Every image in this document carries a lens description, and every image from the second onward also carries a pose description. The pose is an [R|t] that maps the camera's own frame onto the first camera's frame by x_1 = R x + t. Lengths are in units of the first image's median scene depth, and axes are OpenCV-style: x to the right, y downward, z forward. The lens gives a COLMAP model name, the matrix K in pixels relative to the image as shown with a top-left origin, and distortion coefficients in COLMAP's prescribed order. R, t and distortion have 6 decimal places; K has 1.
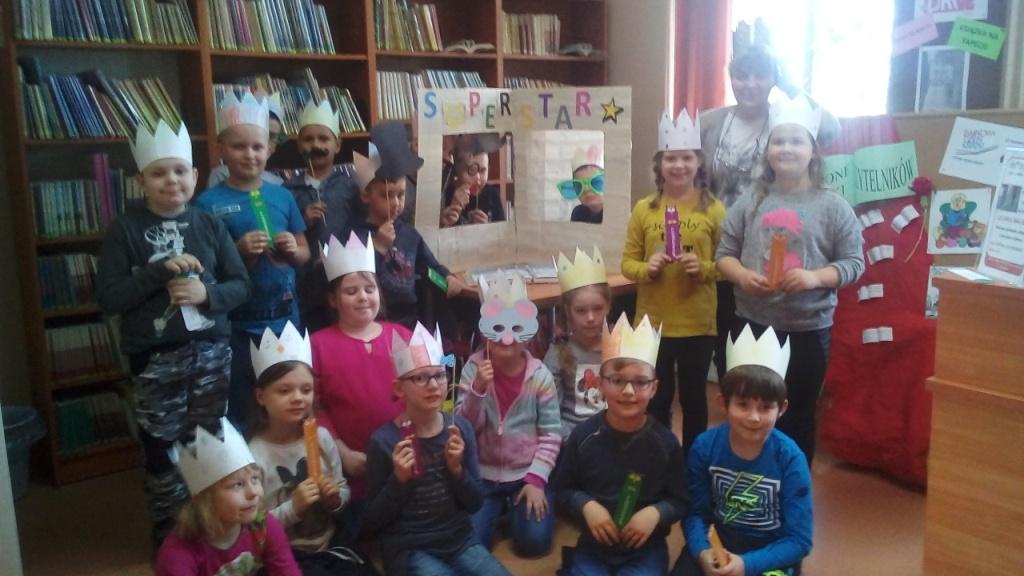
lens RADIAL K [[876.8, 0, 512.0], [0, 876.8, 288.0], [0, 0, 1]] dist [0.006348, -0.002258]
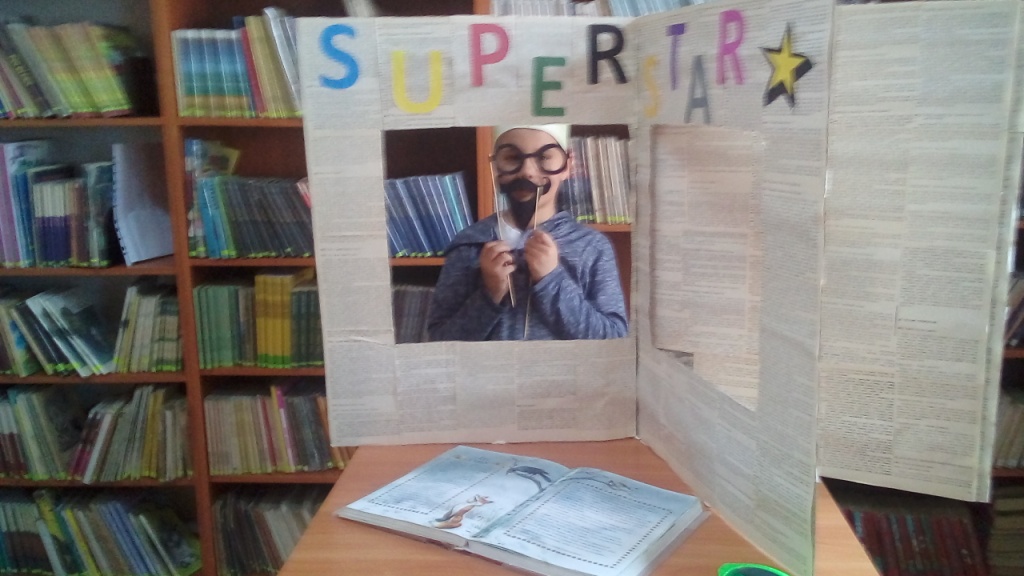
lens RADIAL K [[882.1, 0, 512.0], [0, 882.1, 288.0], [0, 0, 1]] dist [0.007510, 0.000260]
pose [[0.776333, 0.142984, -0.613891, 0.268278], [-0.122856, 0.989577, 0.075121, -0.159982], [0.618234, 0.017101, 0.785808, 0.813593]]
